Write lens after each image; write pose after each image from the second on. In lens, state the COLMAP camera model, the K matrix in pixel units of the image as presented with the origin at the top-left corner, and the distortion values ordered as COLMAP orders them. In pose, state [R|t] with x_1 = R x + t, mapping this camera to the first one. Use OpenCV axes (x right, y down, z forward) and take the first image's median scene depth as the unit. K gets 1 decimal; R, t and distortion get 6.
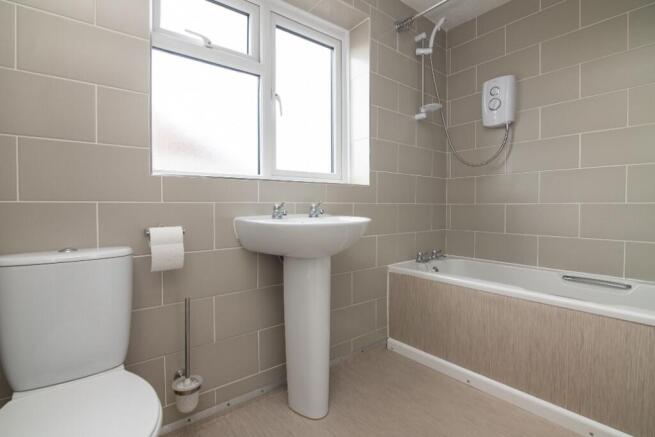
lens RADIAL K [[317.4, 0, 326.6], [0, 317.4, 206.4], [0, 0, 1]] dist [-0.000185, -0.000241]
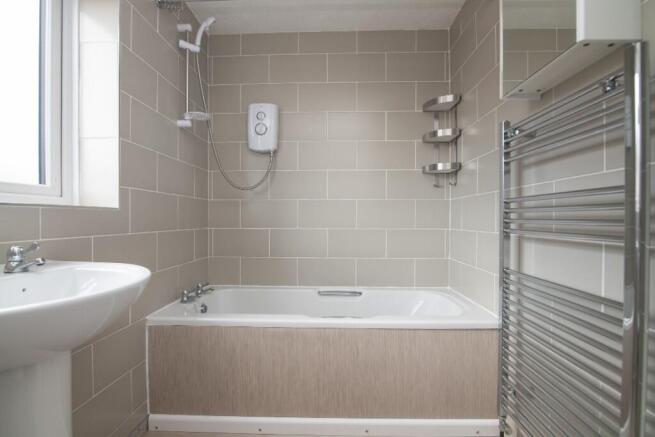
lens RADIAL K [[304.2, 0, 327.9], [0, 304.2, 220.1], [0, 0, 1]] dist [-0.017400, -0.000362]
pose [[0.648078, -0.004350, 0.761562, -0.062598], [-0.000945, 0.999978, 0.006515, -0.042259], [-0.761574, -0.004942, 0.648060, 0.221919]]
